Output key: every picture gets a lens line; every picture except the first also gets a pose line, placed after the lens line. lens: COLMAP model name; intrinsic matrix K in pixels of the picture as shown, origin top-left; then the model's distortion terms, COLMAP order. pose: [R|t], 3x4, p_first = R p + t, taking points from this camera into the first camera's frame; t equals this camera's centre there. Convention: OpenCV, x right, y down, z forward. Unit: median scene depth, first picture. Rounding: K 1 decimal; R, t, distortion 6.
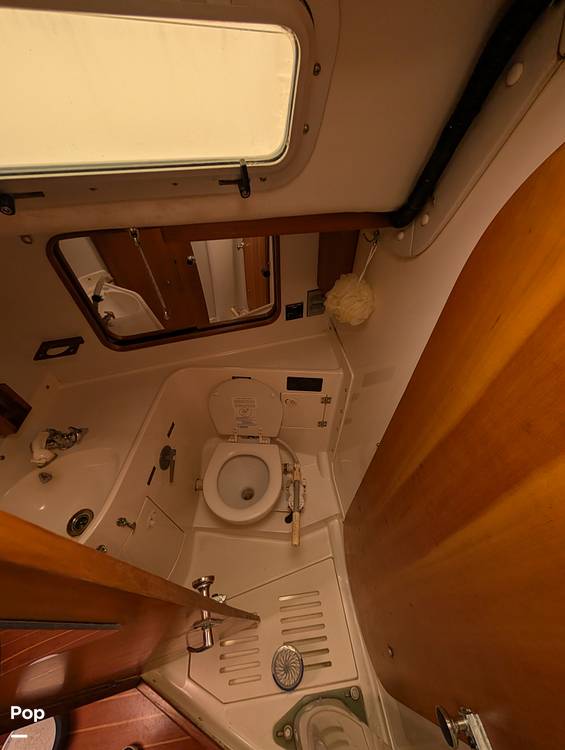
lens RADIAL K [[272.1, 0, 283.1], [0, 272.1, 375.8], [0, 0, 1]] dist [-0.000565, 0.000400]
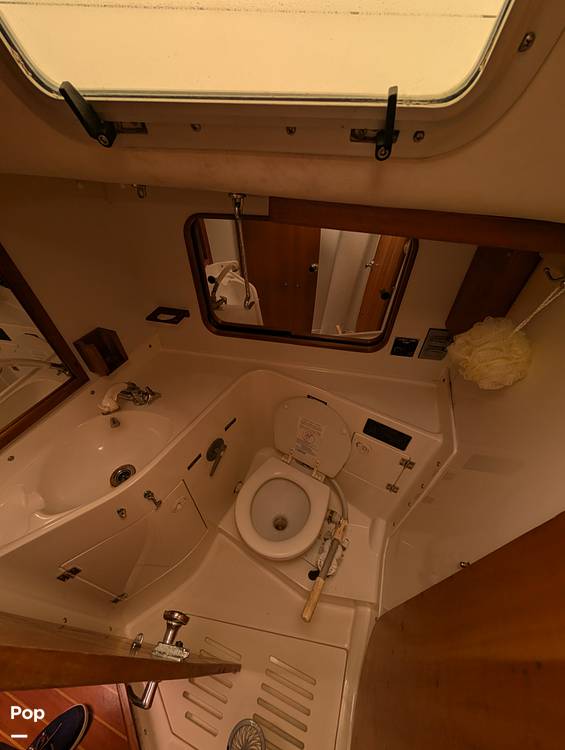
lens RADIAL K [[272.1, 0, 282.1], [0, 272.1, 377.4], [0, 0, 1]] dist [-0.000565, 0.000400]
pose [[0.886277, 0.326922, -0.328077, 0.015042], [-0.345802, 0.938307, 0.000843, -0.023932], [0.308112, 0.112703, 0.944651, 0.126732]]
